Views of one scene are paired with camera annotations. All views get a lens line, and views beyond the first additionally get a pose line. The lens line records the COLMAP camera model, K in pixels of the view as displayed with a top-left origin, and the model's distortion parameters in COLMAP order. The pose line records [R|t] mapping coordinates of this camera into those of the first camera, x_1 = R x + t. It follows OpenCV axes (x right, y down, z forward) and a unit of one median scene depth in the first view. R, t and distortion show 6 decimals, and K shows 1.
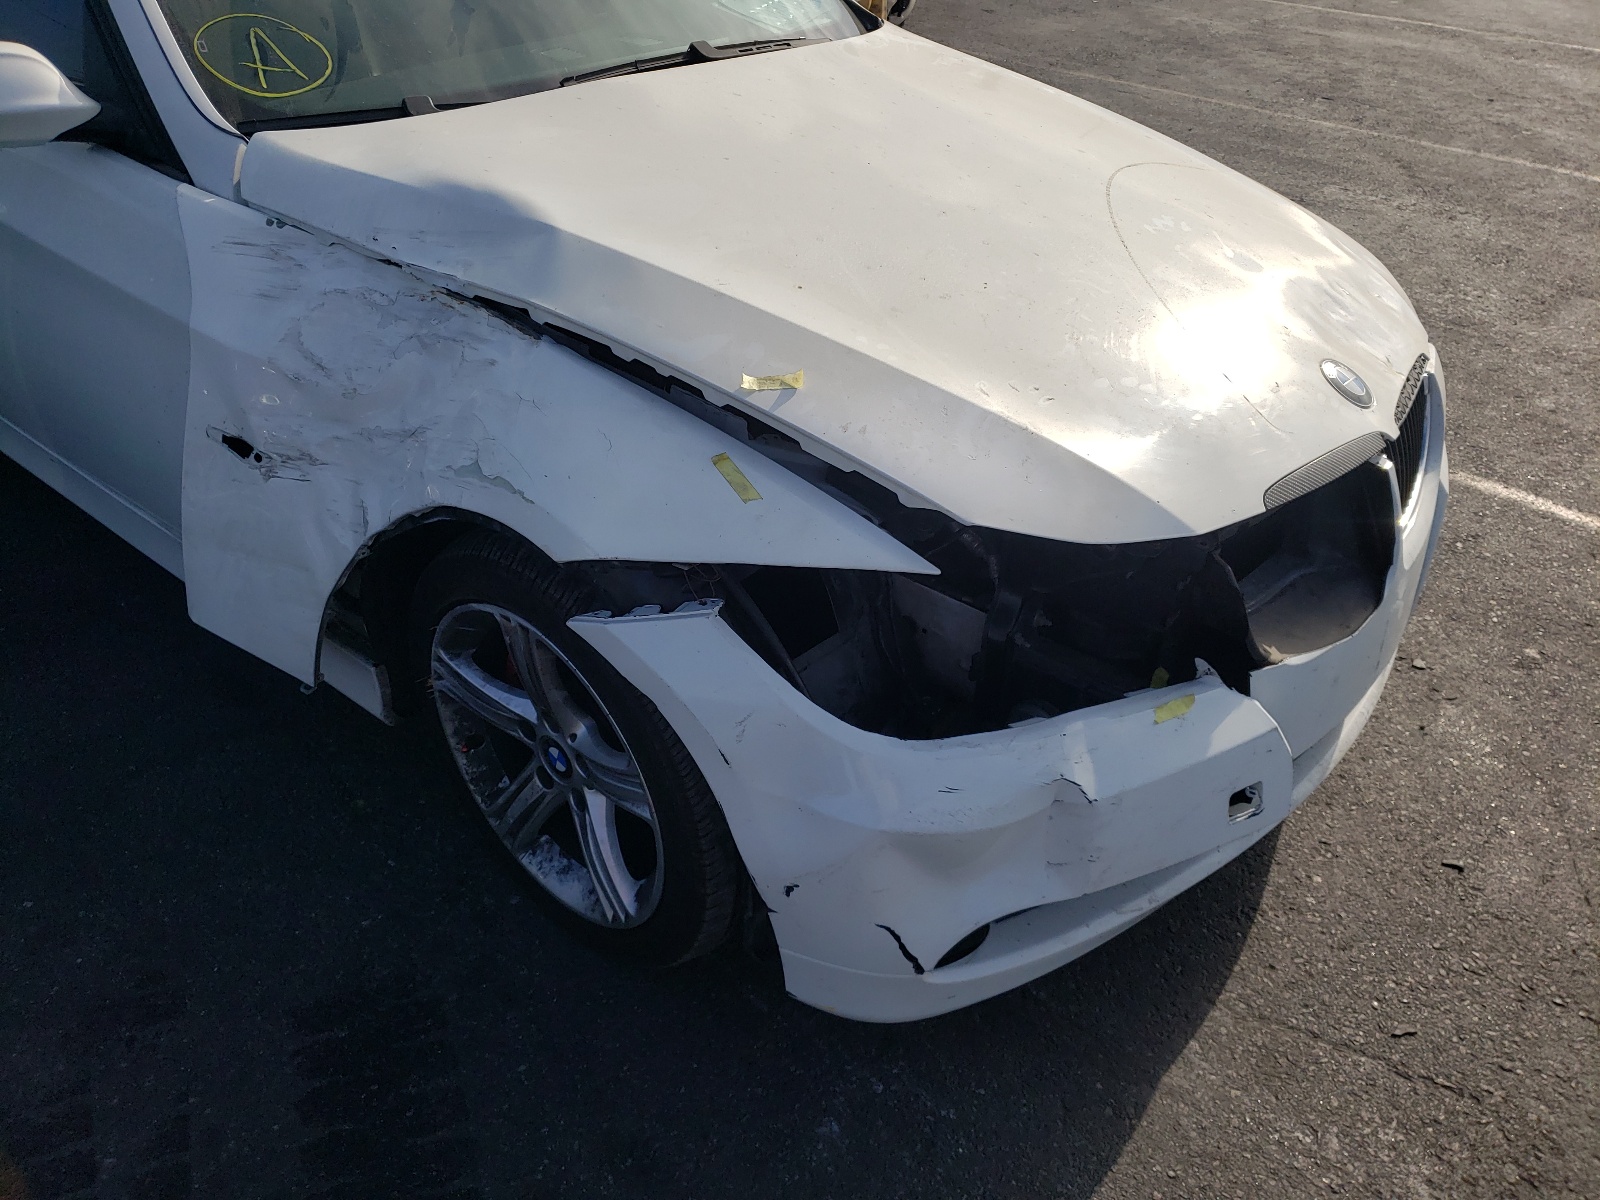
lens RADIAL K [[1269.9, 0, 801.5], [0, 1269.9, 569.3], [0, 0, 1]] dist [0.019189, -0.000356]
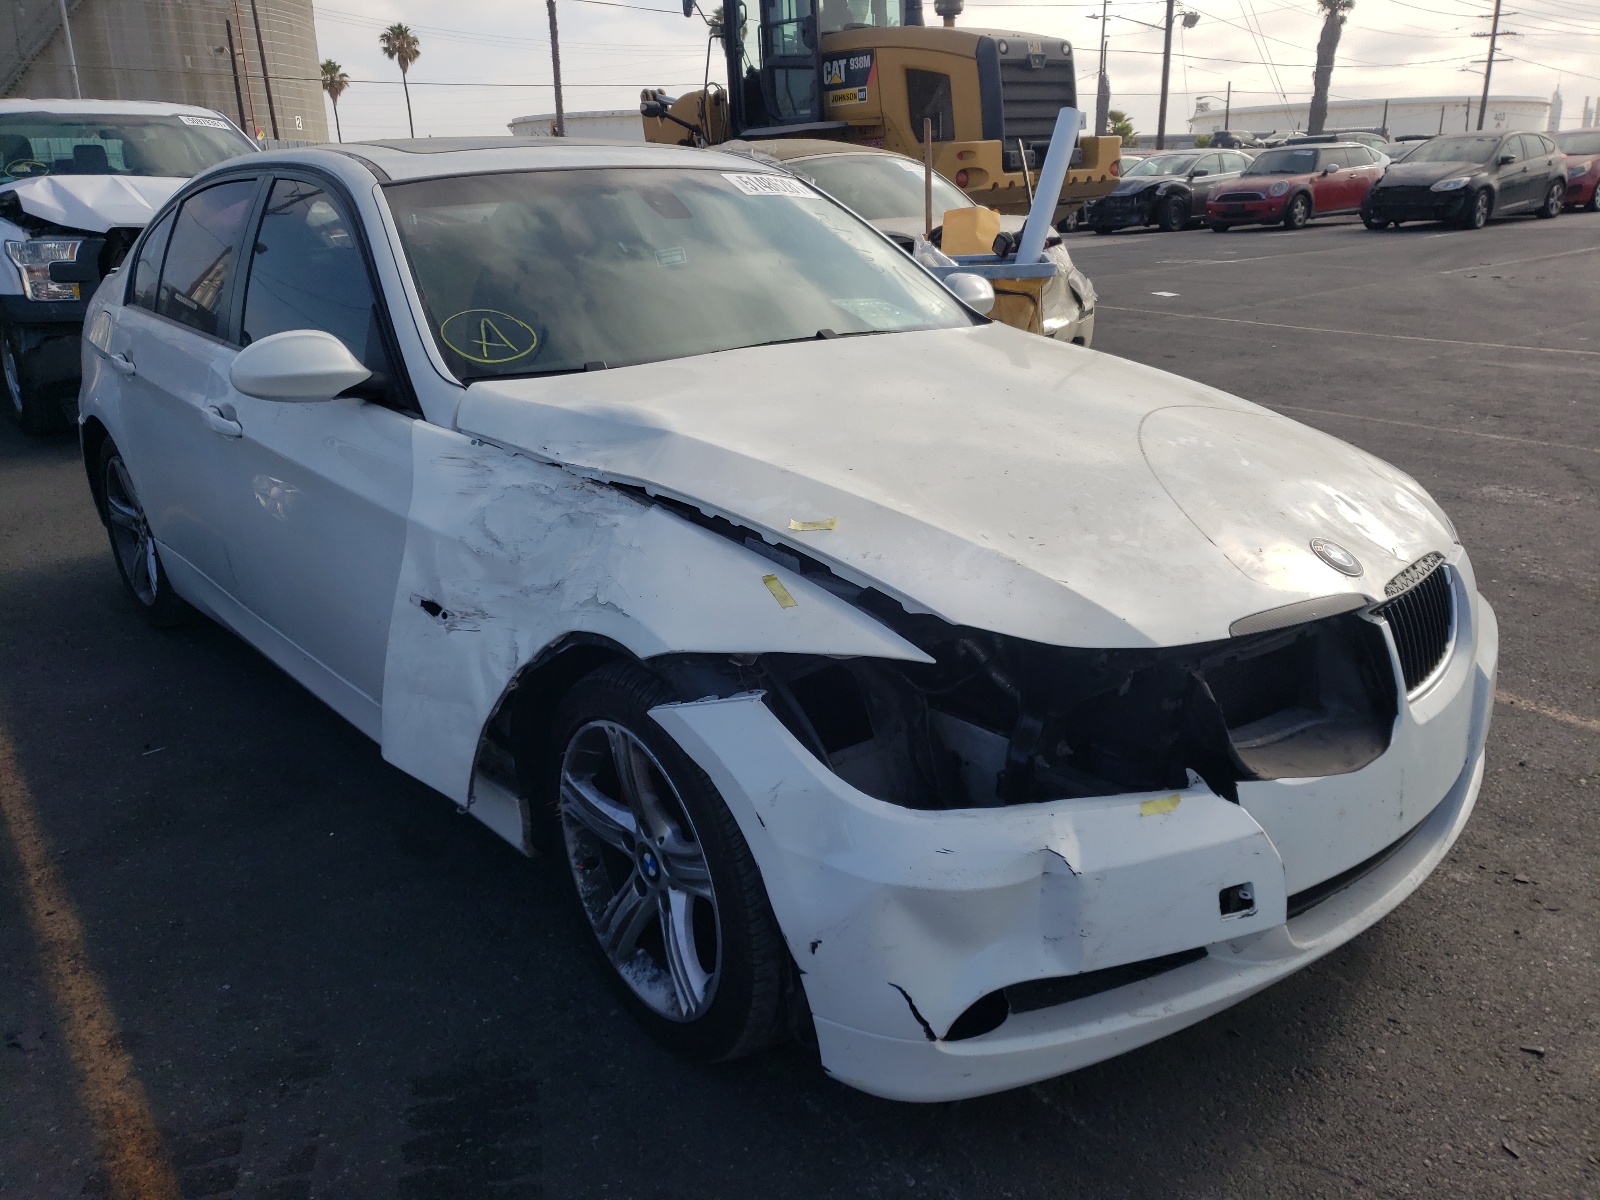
lens RADIAL K [[1269.9, 0, 801.5], [0, 1269.9, 569.3], [0, 0, 1]] dist [0.019189, -0.000356]
pose [[0.983736, -0.002240, -0.179605, 0.158036], [-0.046363, 0.962871, -0.265950, 0.193585], [0.173533, 0.269951, 0.947108, -0.162703]]
